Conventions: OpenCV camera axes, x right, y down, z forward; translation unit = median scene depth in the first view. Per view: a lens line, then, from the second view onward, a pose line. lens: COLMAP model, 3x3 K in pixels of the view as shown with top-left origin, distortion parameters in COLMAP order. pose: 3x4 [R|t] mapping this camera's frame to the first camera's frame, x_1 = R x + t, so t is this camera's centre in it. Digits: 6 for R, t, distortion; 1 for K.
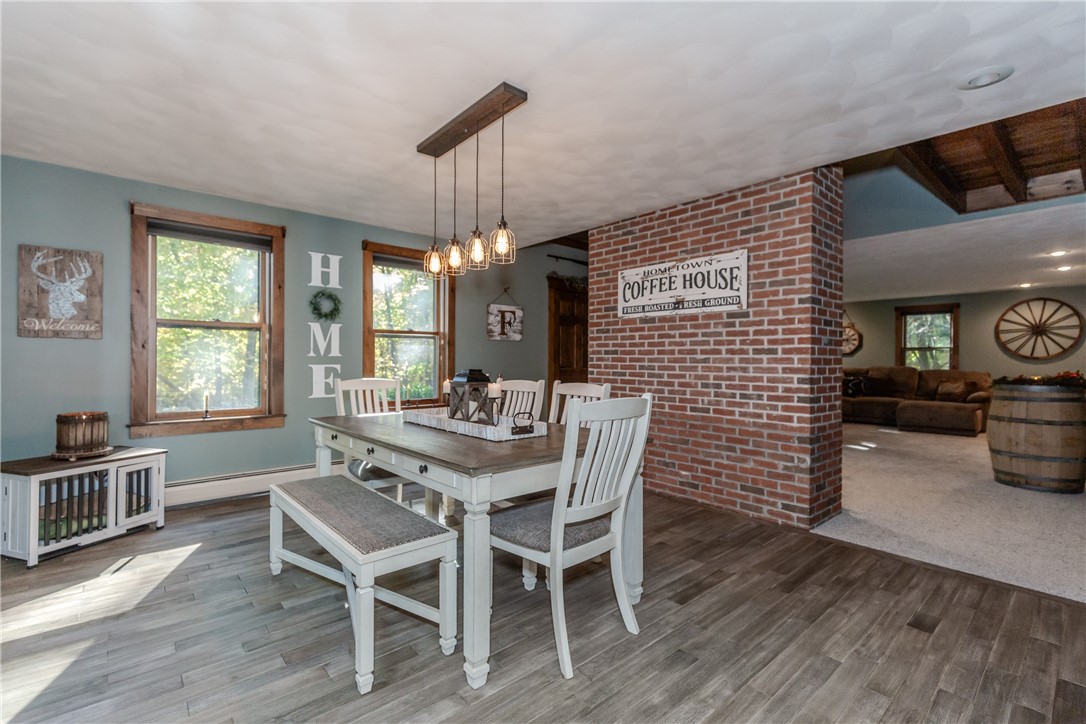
lens RADIAL K [[488.0, 0, 543.6], [0, 488.0, 364.0], [0, 0, 1]] dist [0.006029, -0.001917]
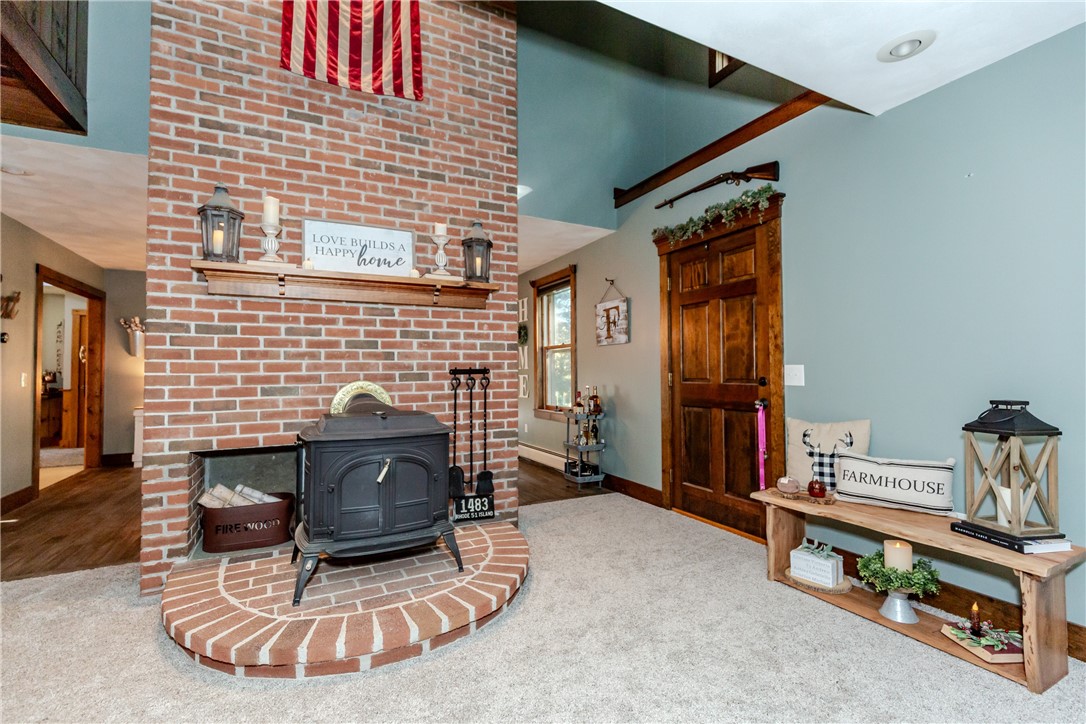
lens RADIAL K [[488.0, 0, 536.3], [0, 488.0, 360.1], [0, 0, 1]] dist [0.006029, -0.001917]
pose [[-0.247208, -0.033268, -0.968391, 0.493459], [-0.001805, 0.999424, -0.033874, 0.002498], [0.968961, -0.006626, -0.247126, 0.735620]]
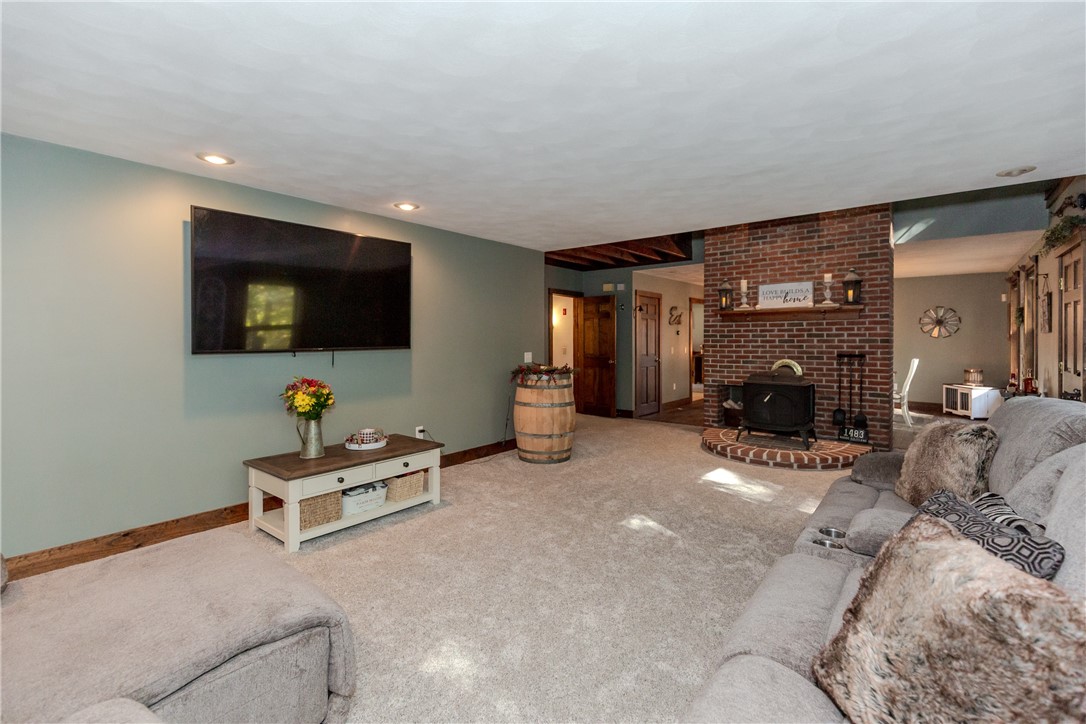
lens RADIAL K [[488.0, 0, 567.5], [0, 488.0, 341.0], [0, 0, 1]] dist [0.006029, -0.001917]
pose [[-0.976673, -0.006819, -0.214623, 0.646315], [-0.009612, 0.999882, 0.011975, -0.024963], [0.214516, 0.013759, -0.976623, 1.142467]]
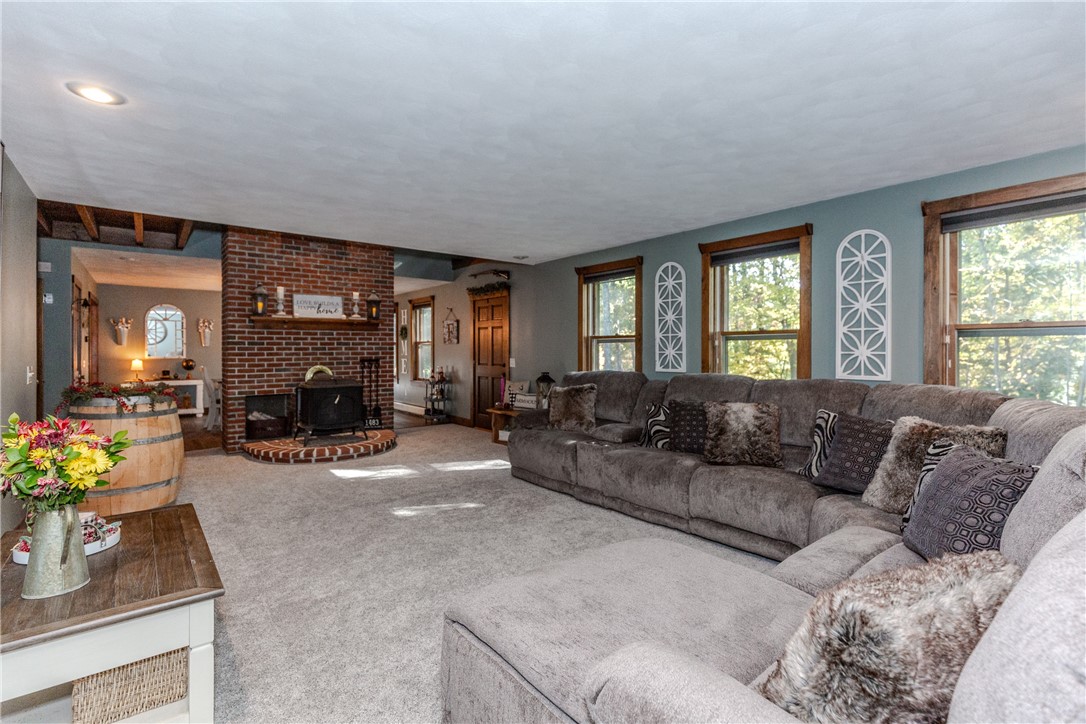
lens RADIAL K [[488.0, 0, 541.5], [0, 488.0, 354.5], [0, 0, 1]] dist [0.006029, -0.001917]
pose [[-0.035365, 0.000532, -0.999374, 0.933658], [-0.007639, 0.999970, 0.000803, -0.014052], [0.999345, 0.007663, -0.035360, 0.903170]]
